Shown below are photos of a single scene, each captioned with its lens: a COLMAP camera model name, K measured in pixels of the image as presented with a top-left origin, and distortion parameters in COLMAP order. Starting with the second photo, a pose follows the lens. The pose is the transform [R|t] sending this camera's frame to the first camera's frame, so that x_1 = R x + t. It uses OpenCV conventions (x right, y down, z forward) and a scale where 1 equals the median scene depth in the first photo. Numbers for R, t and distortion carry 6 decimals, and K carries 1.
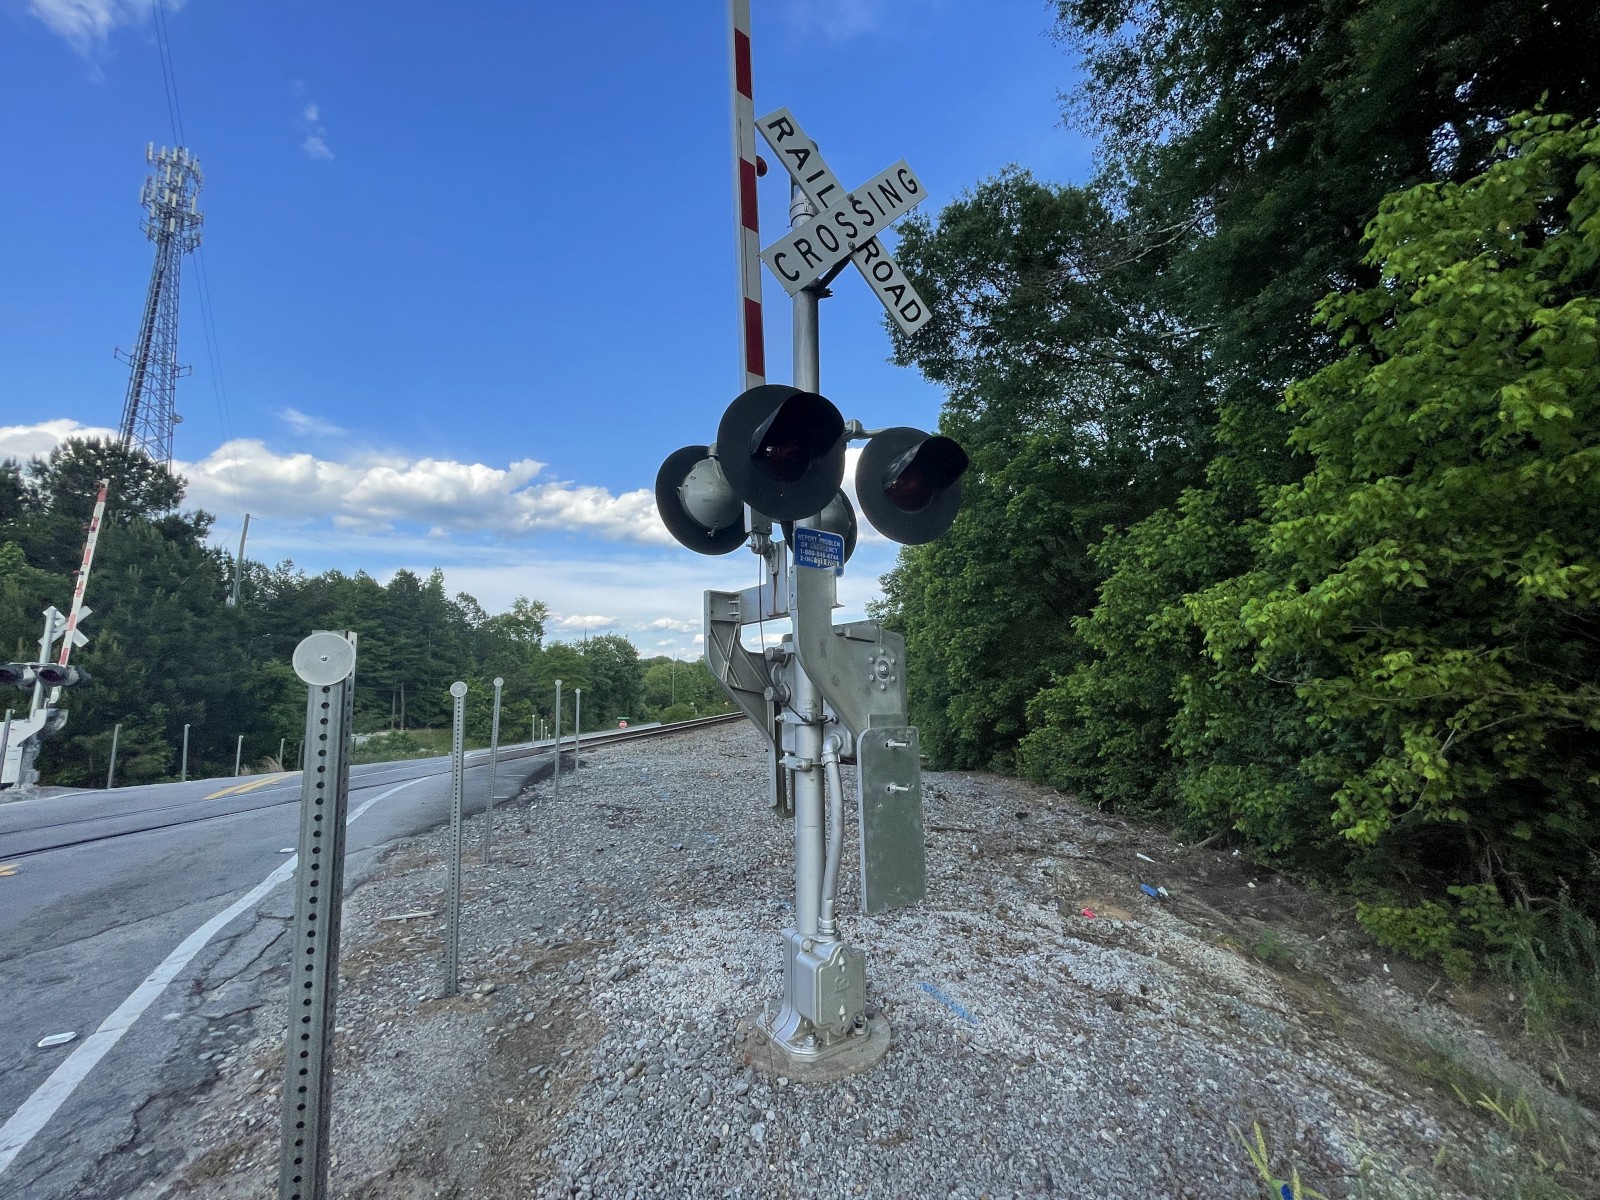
lens RADIAL K [[653.9, 0, 808.6], [0, 653.9, 600.2], [0, 0, 1]] dist [-0.002377, -0.000002]
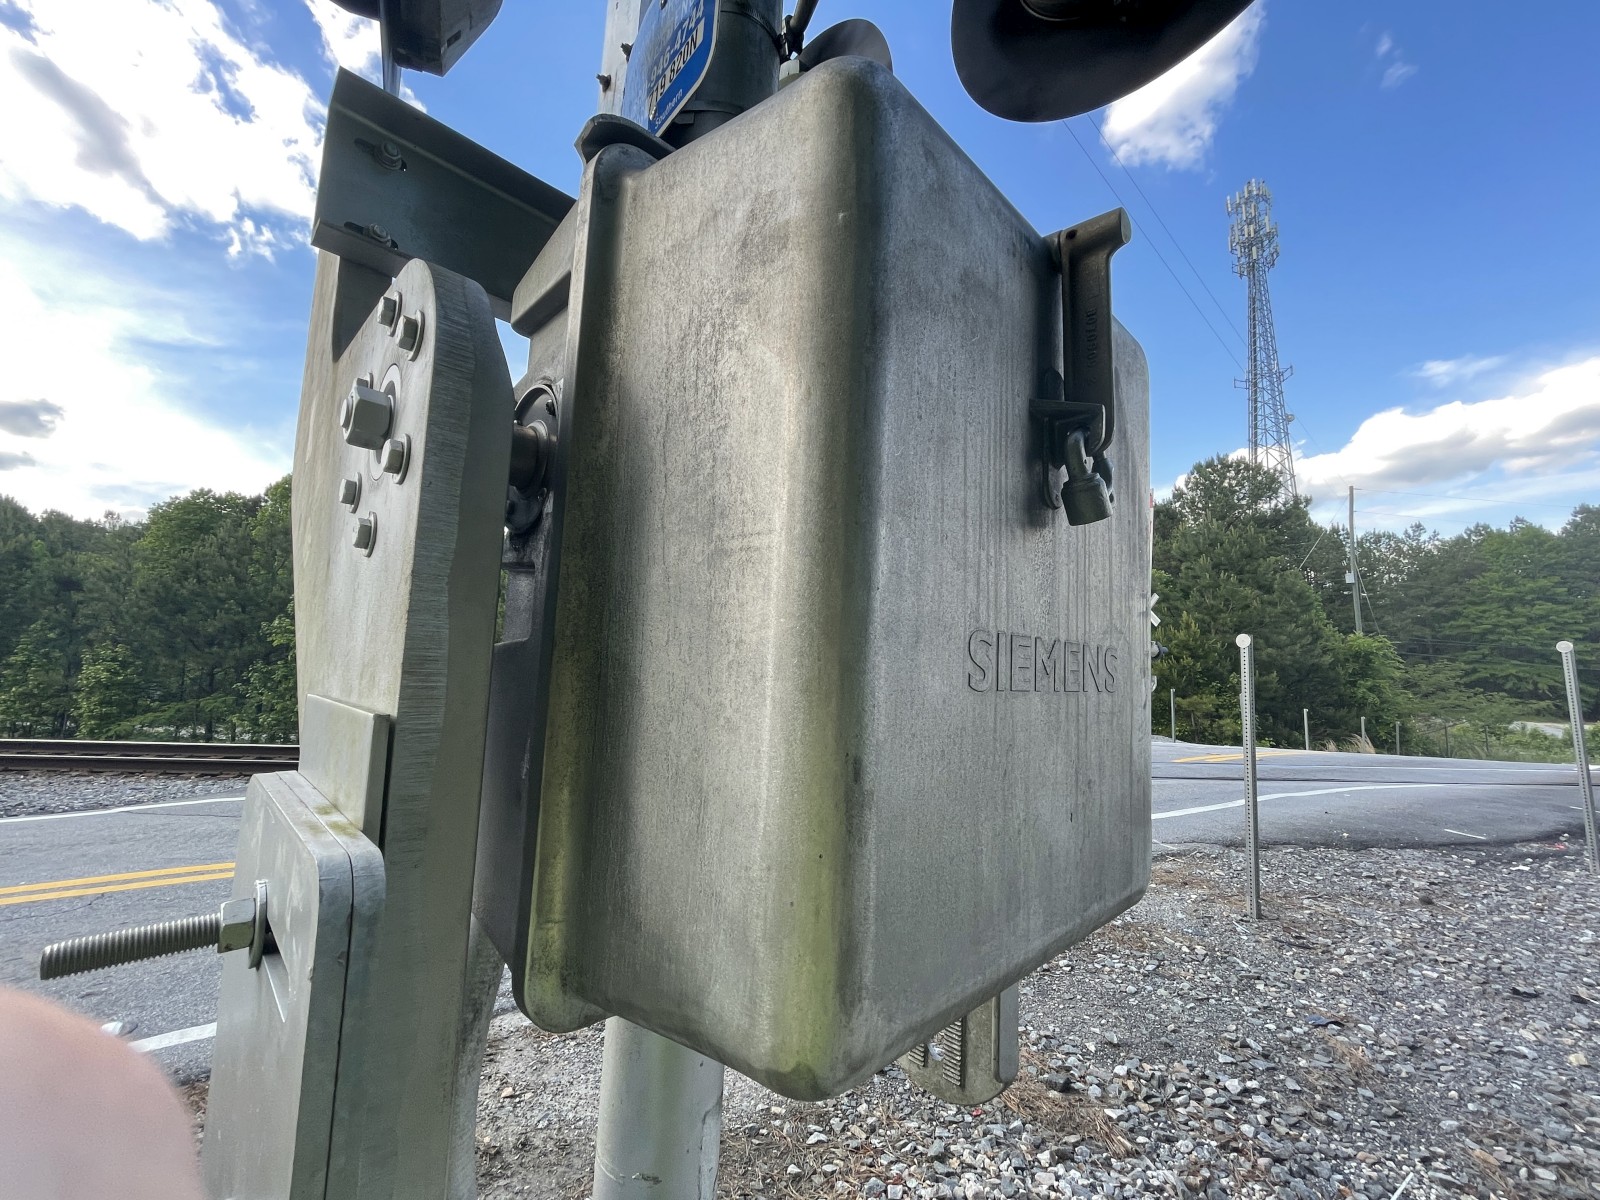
lens RADIAL K [[653.9, 0, 803.2], [0, 653.9, 593.0], [0, 0, 1]] dist [-0.002377, -0.000002]
pose [[0.095960, -0.095480, -0.990795, 0.054807], [0.119405, 0.989305, -0.083772, 0.032550], [0.988197, -0.110267, 0.106335, 0.205096]]
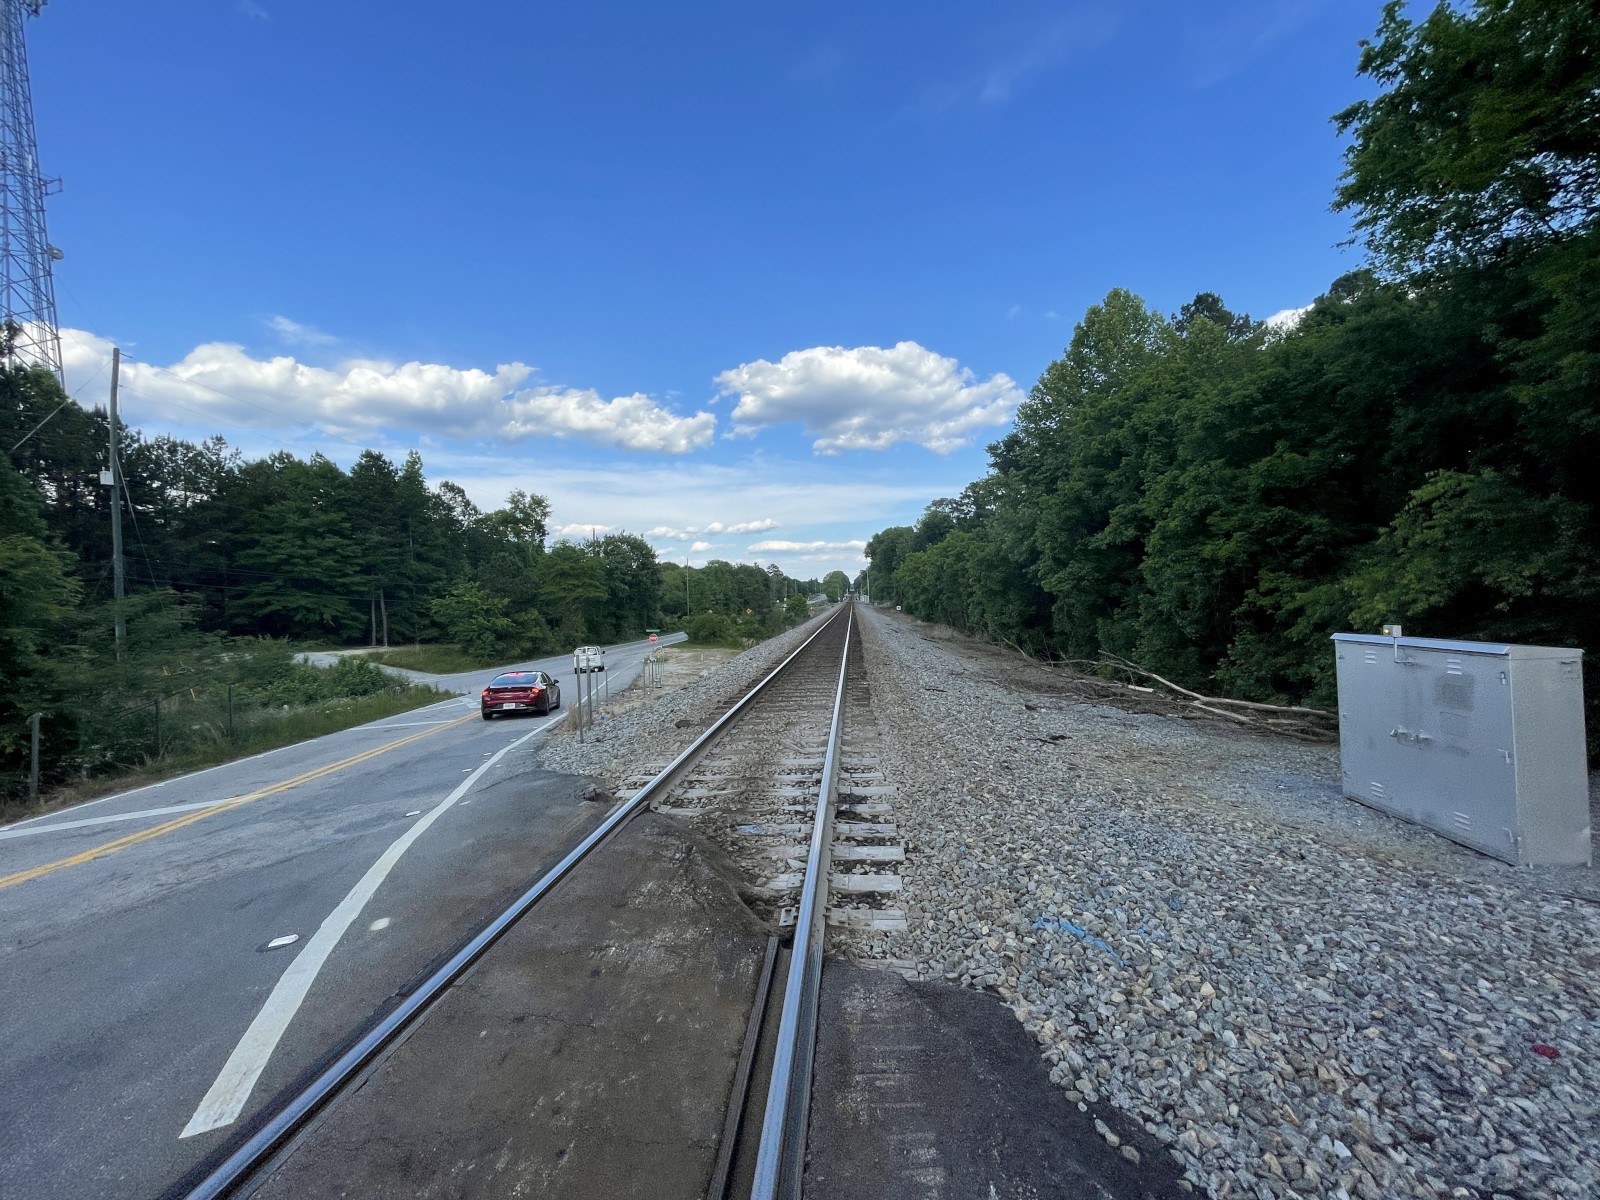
lens RADIAL K [[653.9, 0, 809.3], [0, 653.9, 605.9], [0, 0, 1]] dist [-0.002377, -0.000002]
pose [[0.999979, -0.006454, -0.000449, -0.362197], [0.006449, 0.988599, 0.150435, 0.115812], [-0.000527, -0.150434, 0.988620, 0.816643]]
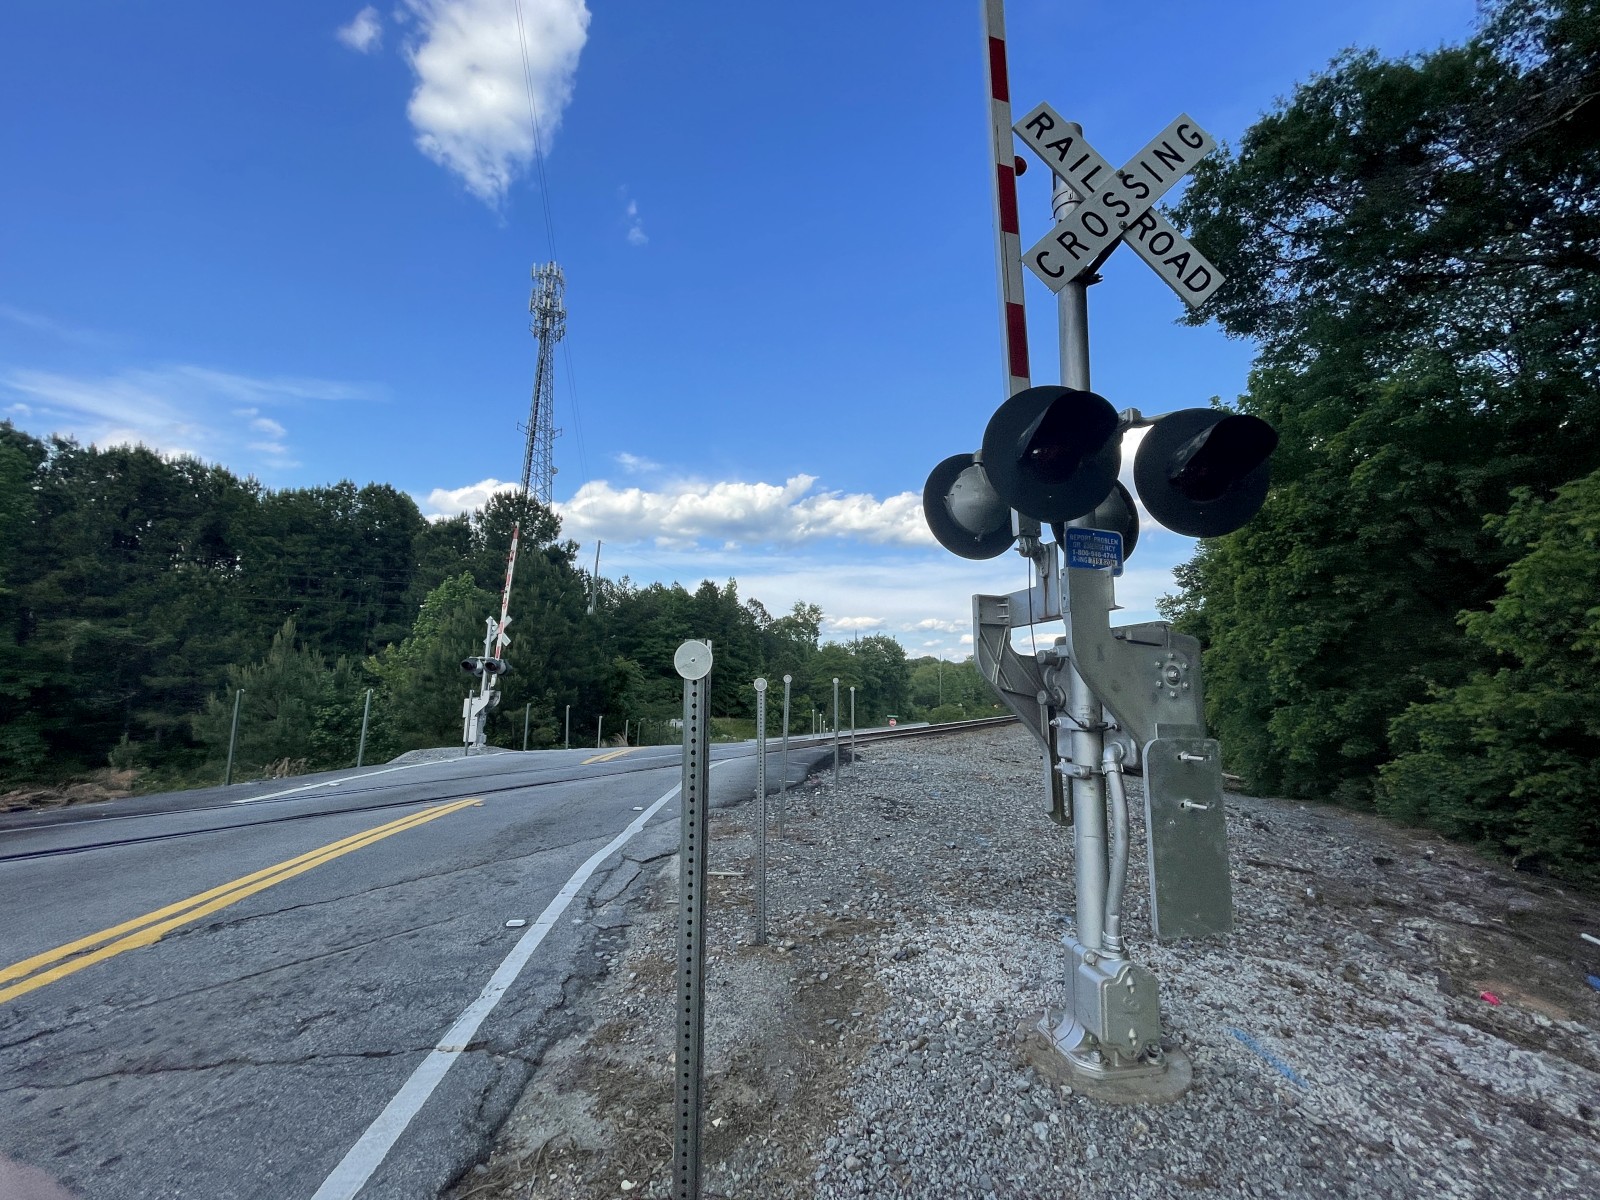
lens RADIAL K [[653.9, 0, 801.5], [0, 653.9, 601.2], [0, 0, 1]] dist [-0.002377, -0.000002]
pose [[0.916514, -0.023526, -0.399310, 0.000617], [0.023909, 0.999706, -0.004023, -0.001103], [0.399287, -0.005859, 0.916807, -0.007493]]
